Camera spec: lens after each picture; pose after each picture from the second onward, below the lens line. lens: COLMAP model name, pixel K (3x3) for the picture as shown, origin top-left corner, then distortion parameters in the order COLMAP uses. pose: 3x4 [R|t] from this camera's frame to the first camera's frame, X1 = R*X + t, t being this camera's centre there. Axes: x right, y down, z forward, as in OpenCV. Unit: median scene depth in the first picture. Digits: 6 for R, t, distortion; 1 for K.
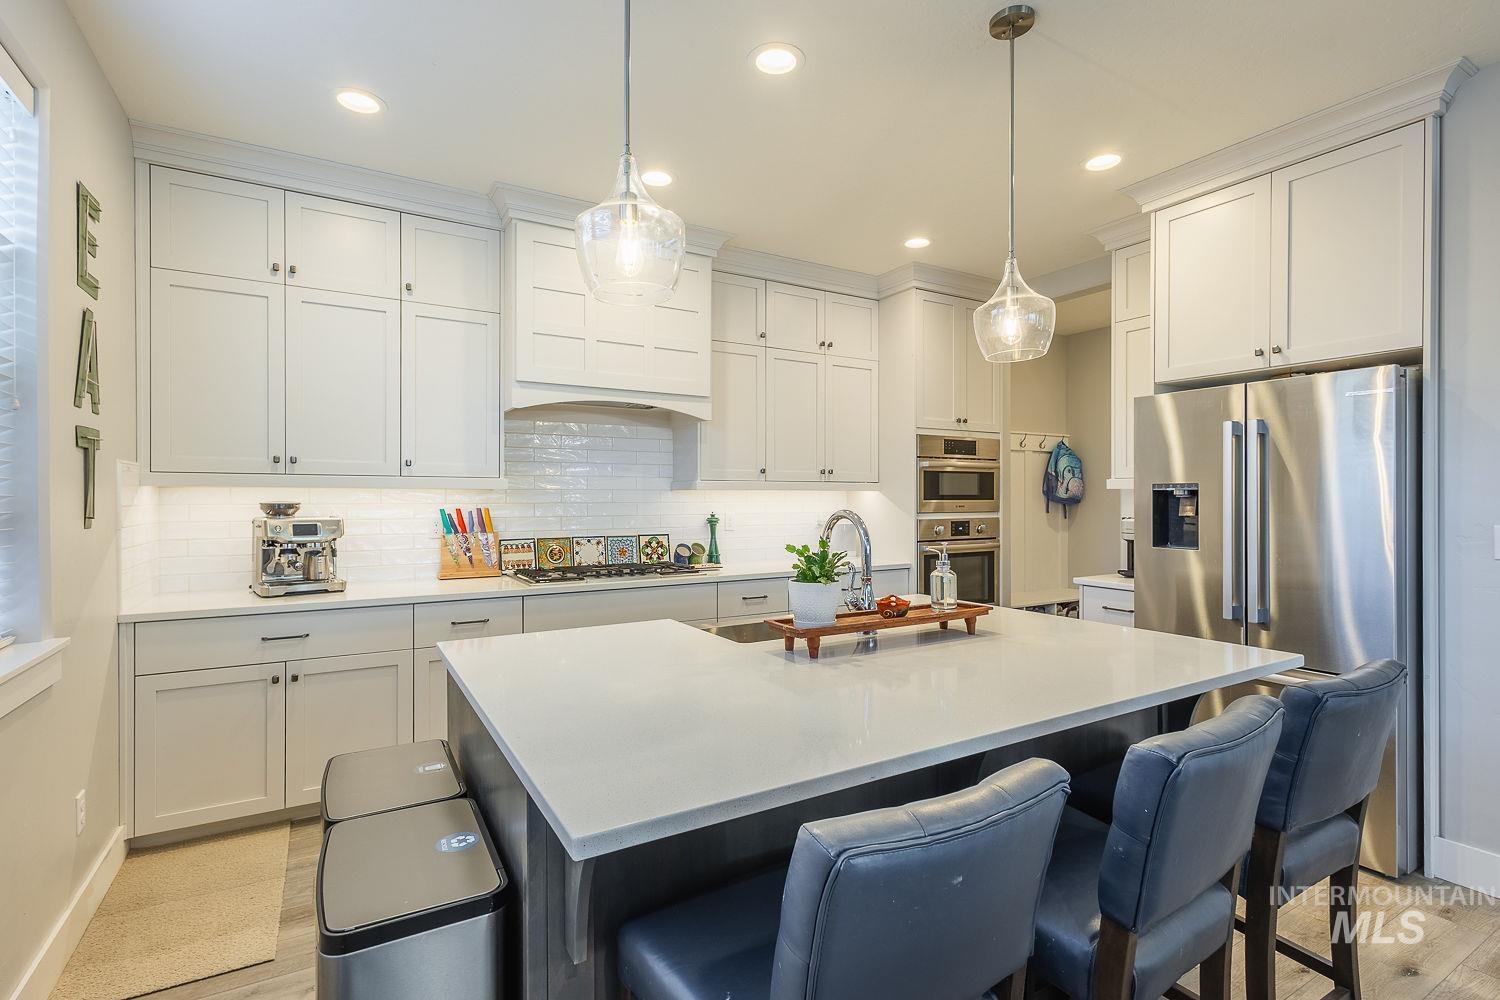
lens RADIAL K [[699.3, 0, 744.7], [0, 699.3, 499.5], [0, 0, 1]] dist [0.007040, -0.003238]
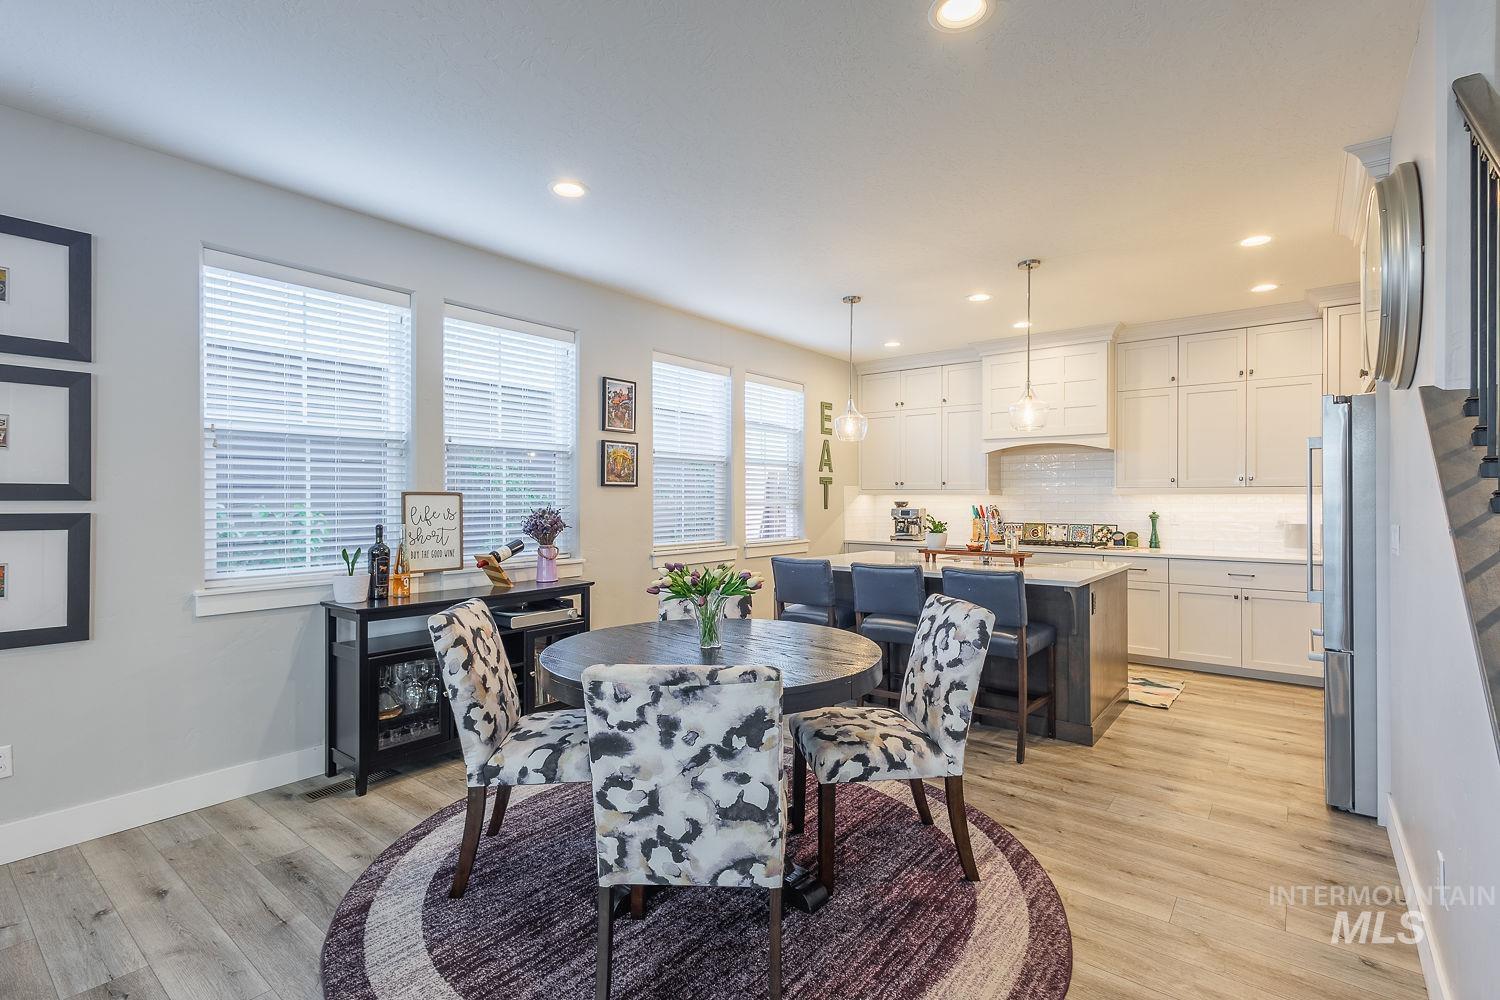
lens RADIAL K [[699.3, 0, 745.4], [0, 699.3, 498.2], [0, 0, 1]] dist [0.007040, -0.003238]
pose [[0.351154, -0.000693, -0.936317, 1.142900], [-0.004837, 0.999985, -0.002554, 0.001661], [0.936305, 0.005425, 0.351145, -0.270349]]
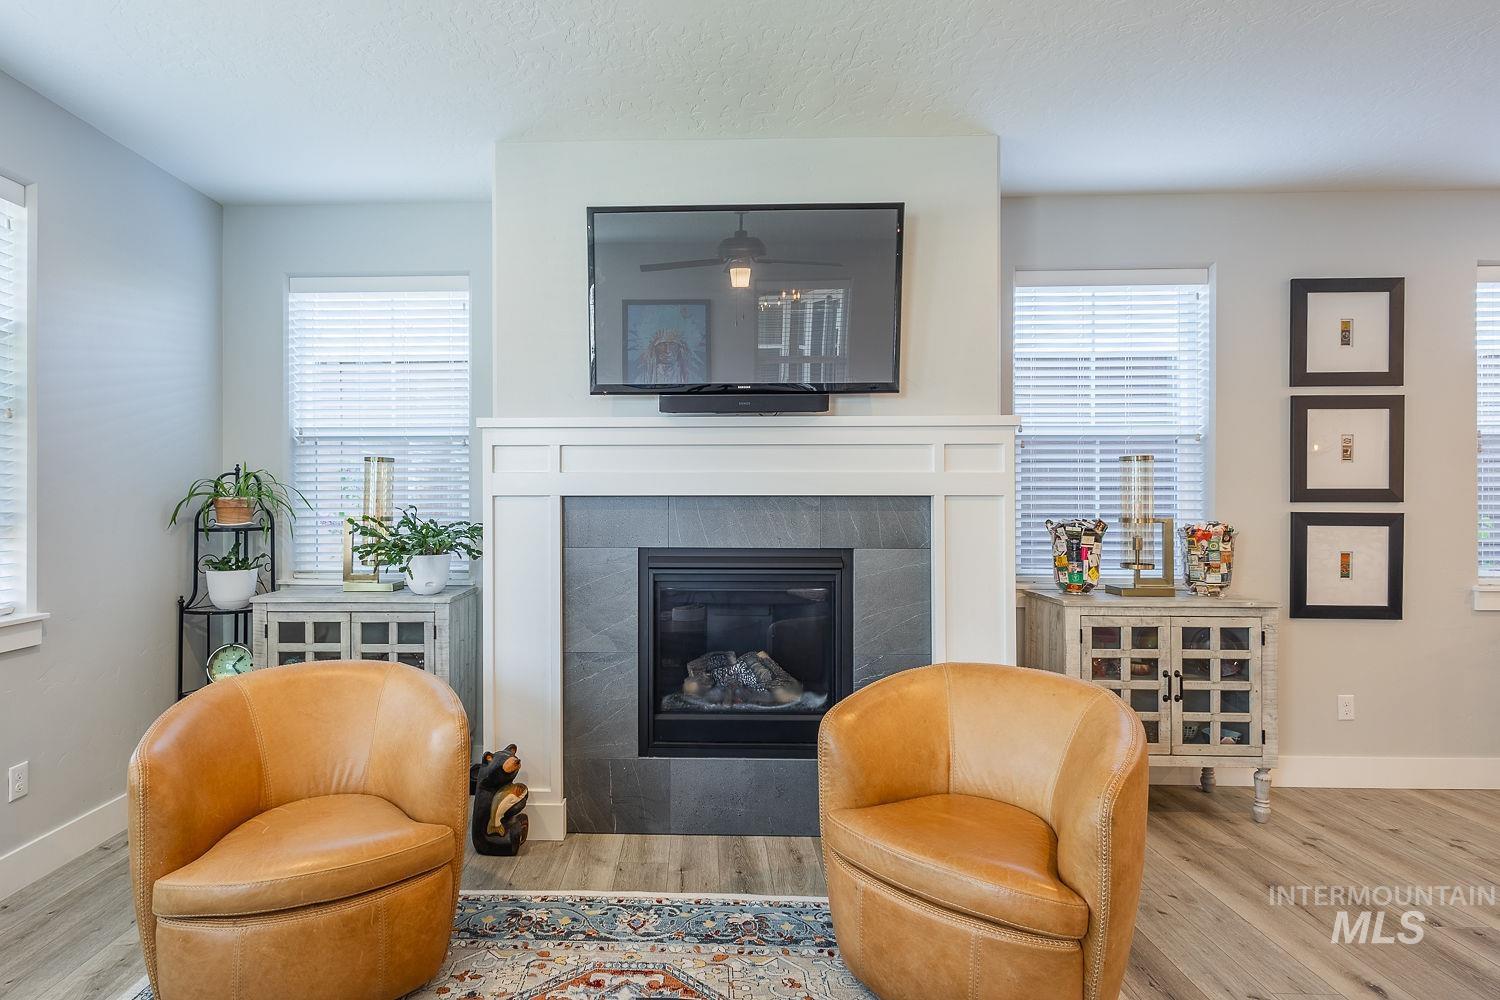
lens RADIAL K [[773.4, 0, 716.8], [0, 773.4, 501.7], [0, 0, 1]] dist [0.010253, -0.000851]
pose [[-0.547245, 0.001424, -0.836971, 1.192867], [-0.004711, 0.999977, 0.004781, 0.001990], [0.836959, 0.006559, -0.547226, -0.351817]]
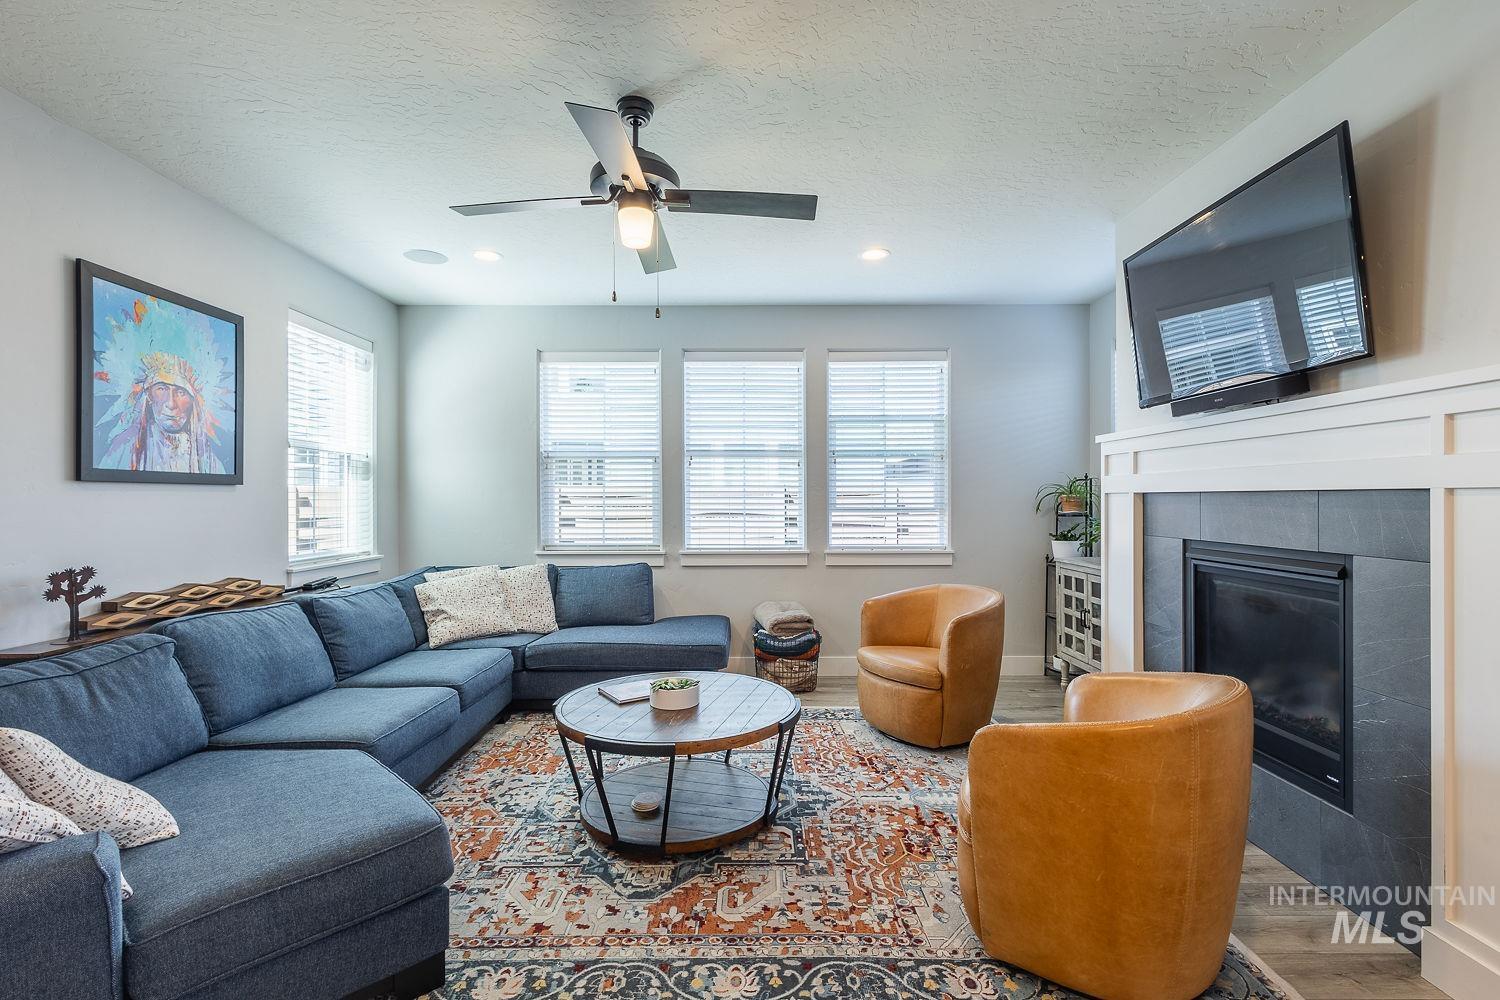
lens RADIAL K [[699.3, 0, 755.0], [0, 699.3, 503.7], [0, 0, 1]] dist [0.007040, -0.003238]
pose [[-0.857767, -0.004334, 0.514021, 0.512216], [0.003062, 0.999904, 0.013541, 0.000615], [-0.514030, 0.013189, -0.857671, 0.133824]]
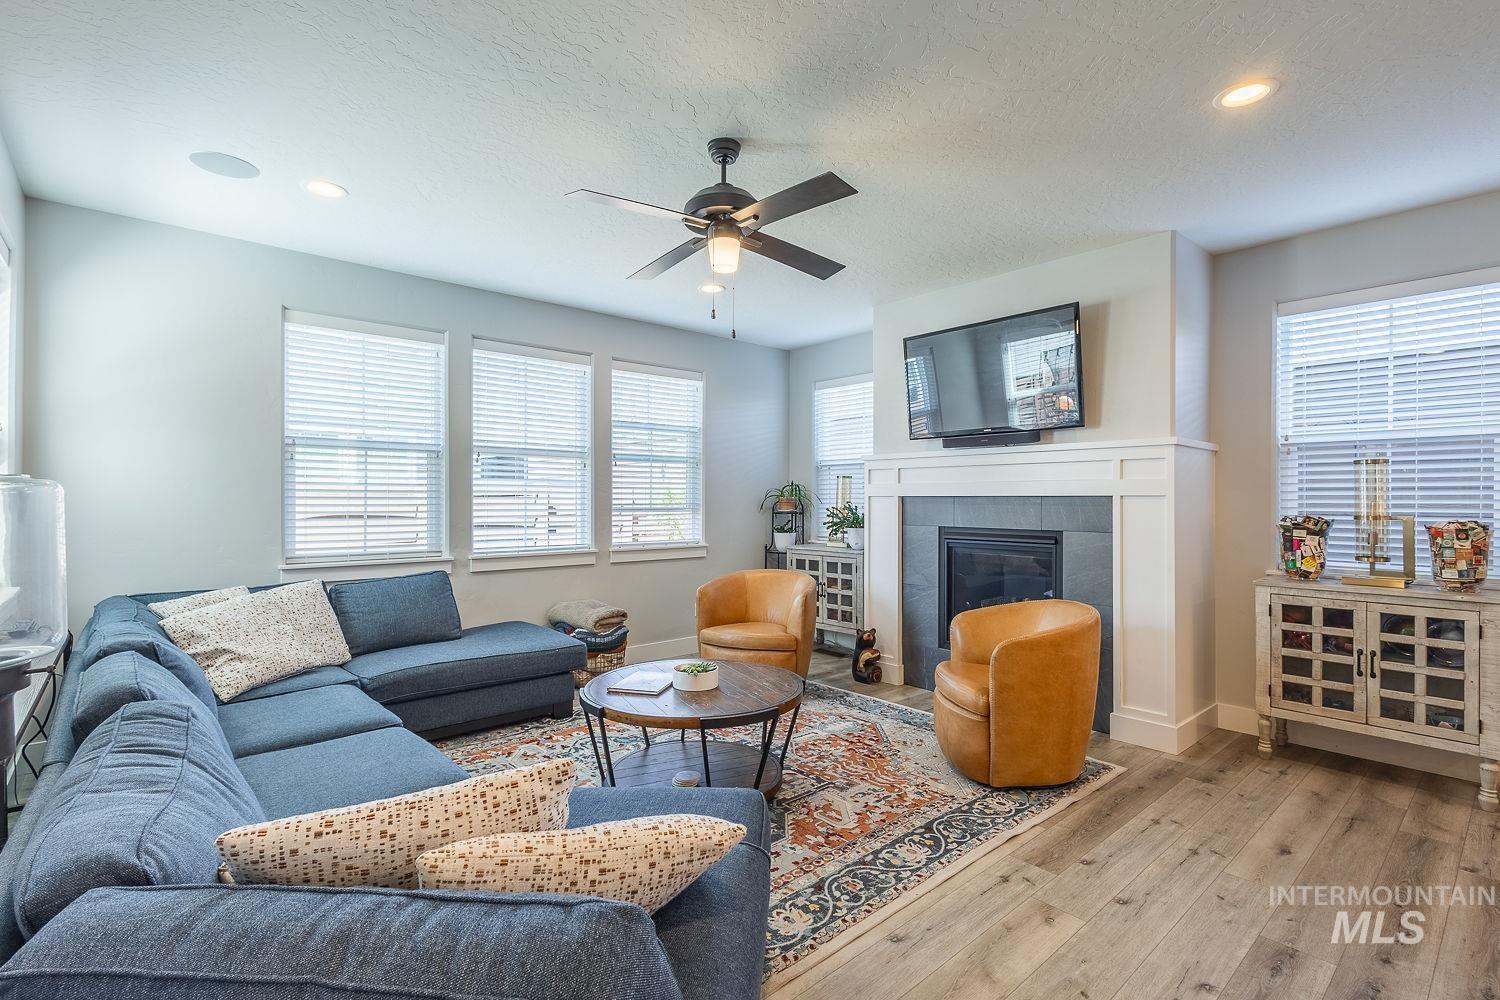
lens RADIAL K [[699.3, 0, 763.5], [0, 699.3, 508.2], [0, 0, 1]] dist [0.007040, -0.003238]
pose [[-0.982052, -0.002442, -0.188592, 1.100874], [-0.005607, 0.999852, 0.016254, 0.002933], [0.188525, 0.017020, -0.981921, 0.375563]]
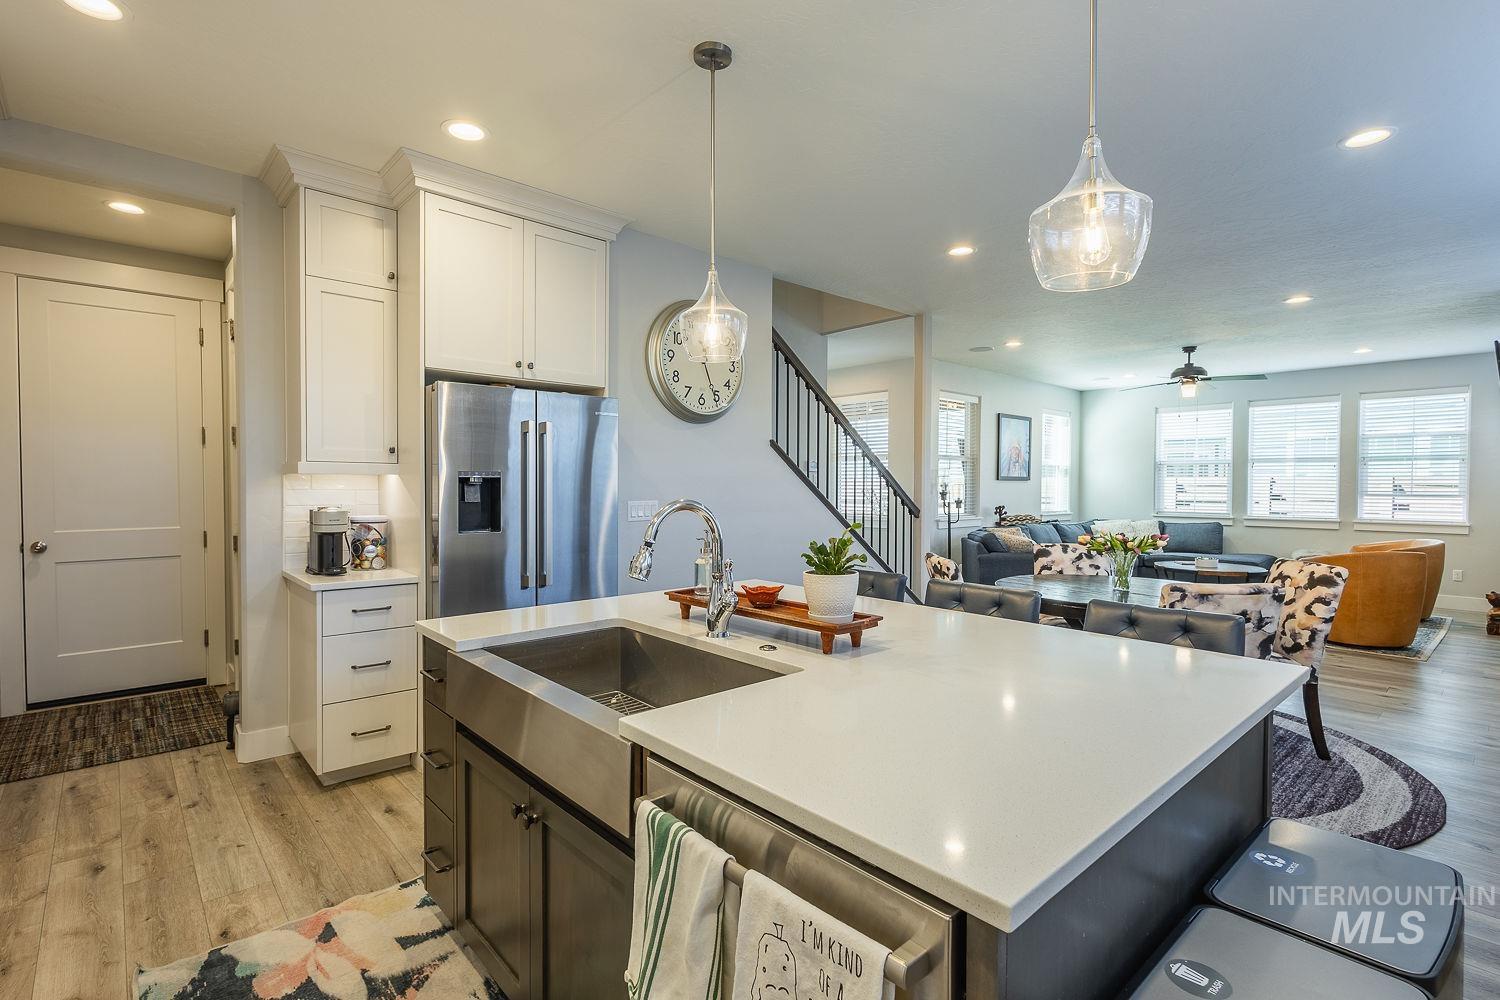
lens RADIAL K [[699.3, 0, 742.6], [0, 699.3, 503.6], [0, 0, 1]] dist [0.007040, -0.003238]
pose [[-0.186193, -0.028940, 0.982087, -0.775481], [0.000433, 0.999564, 0.029537, -0.006634], [-0.982513, 0.005925, -0.186100, 1.233336]]
